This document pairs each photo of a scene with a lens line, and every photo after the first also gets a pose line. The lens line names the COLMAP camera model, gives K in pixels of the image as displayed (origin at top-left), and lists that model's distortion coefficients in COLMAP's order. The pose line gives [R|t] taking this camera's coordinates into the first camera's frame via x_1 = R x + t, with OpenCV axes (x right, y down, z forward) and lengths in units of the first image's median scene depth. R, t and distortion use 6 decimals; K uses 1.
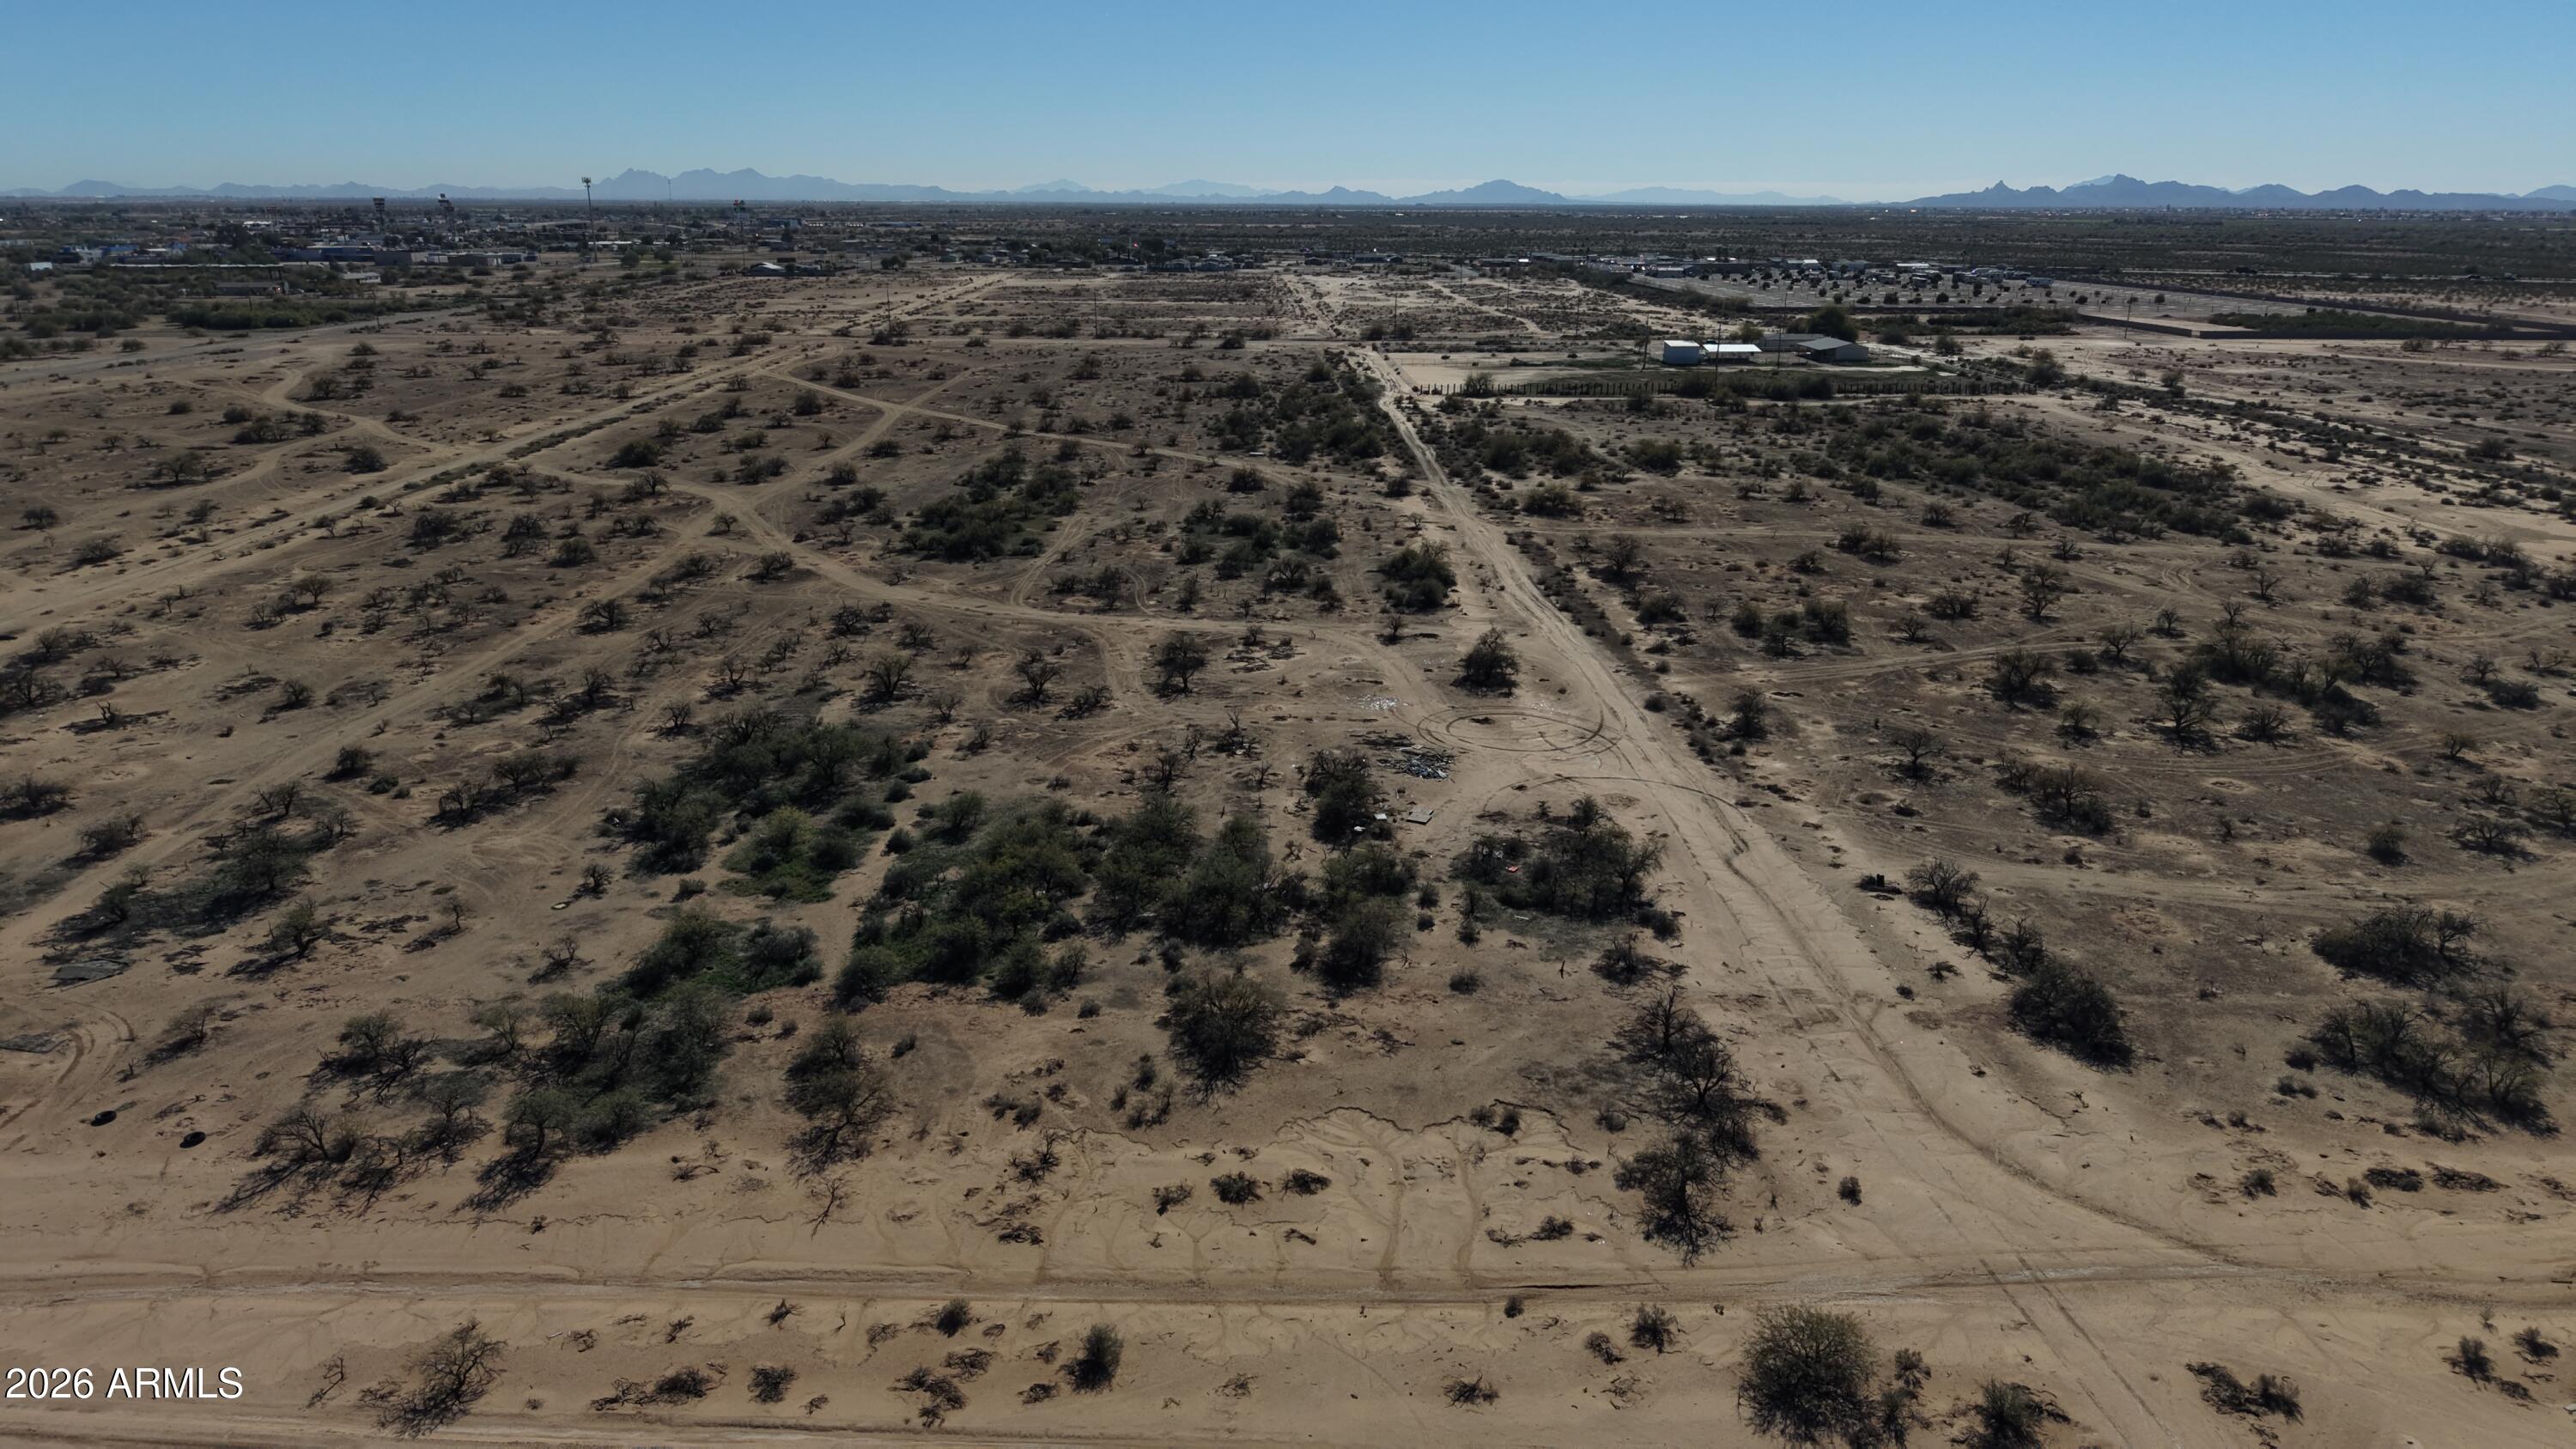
lens RADIAL K [[1718.1, 0, 1284.8], [0, 1718.1, 725.2], [0, 0, 1]] dist [0.033040, -0.035432]
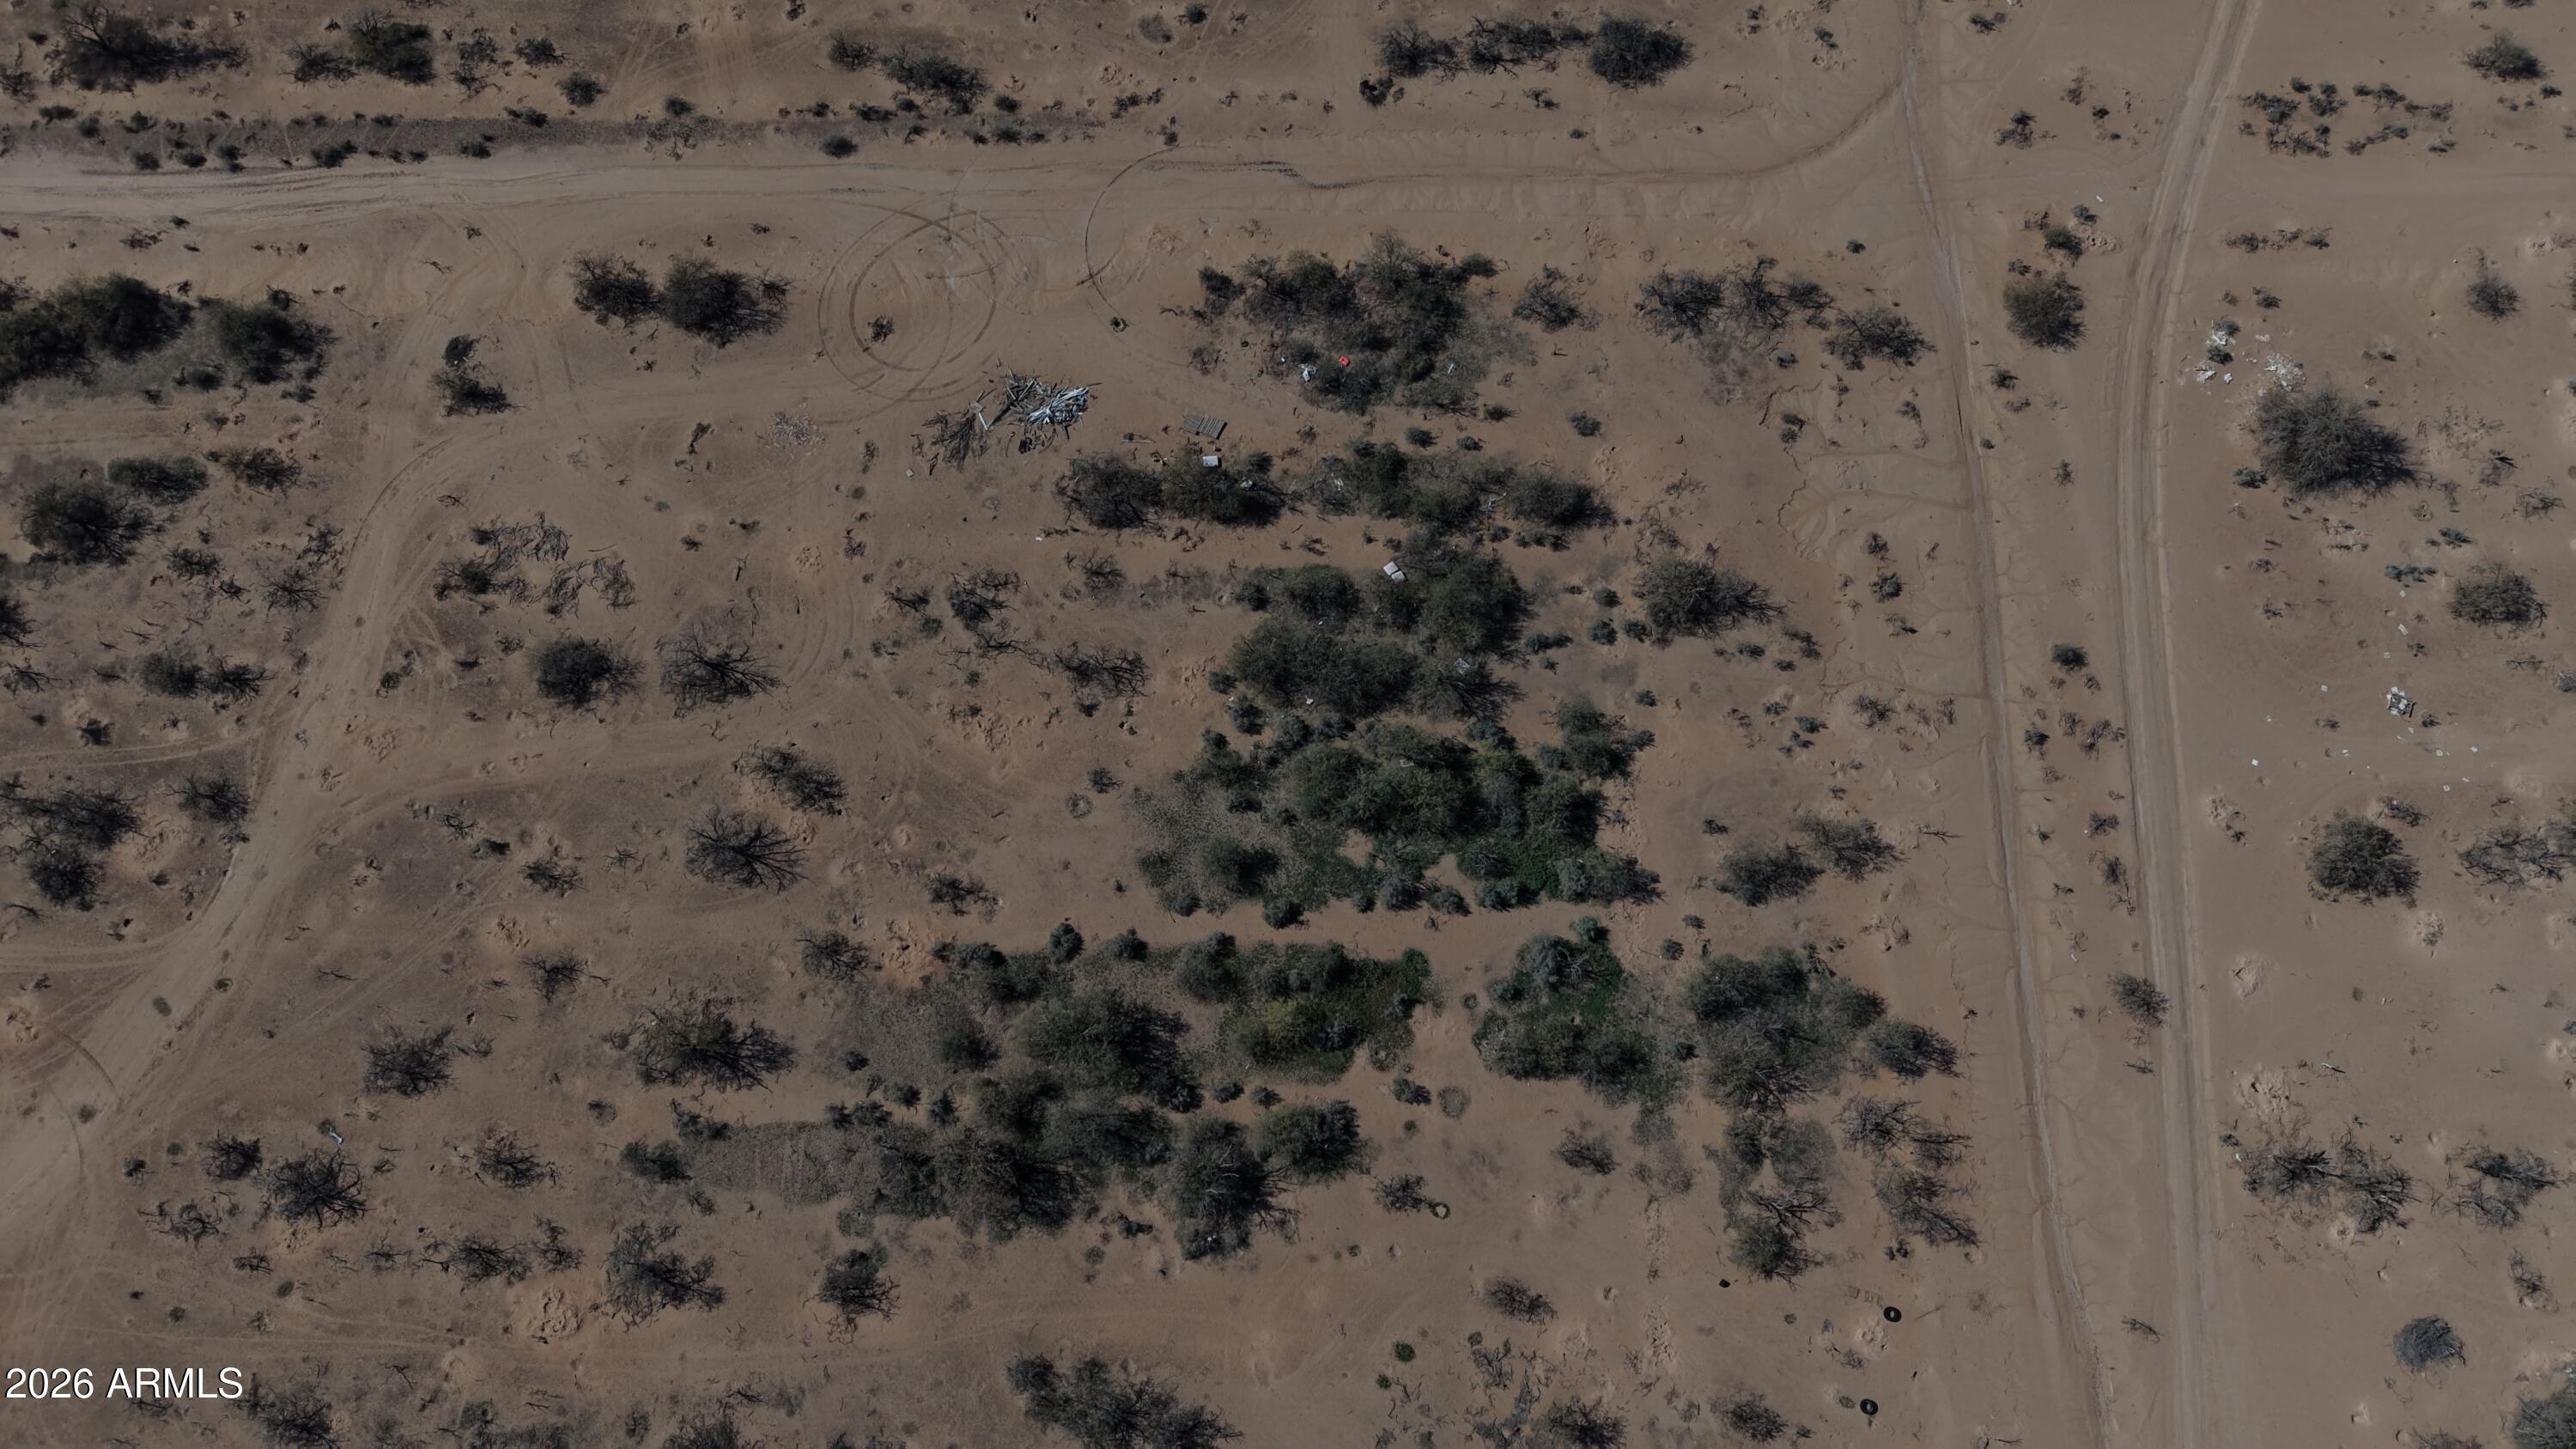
lens RADIAL K [[1718.1, 0, 1284.8], [0, 1718.1, 725.2], [0, 0, 1]] dist [0.033040, -0.035432]
pose [[0.009954, -0.959531, 0.281428, -0.522866], [0.285926, 0.272422, 0.918712, -1.140900], [-0.958200, 0.071323, 0.277067, 0.957234]]
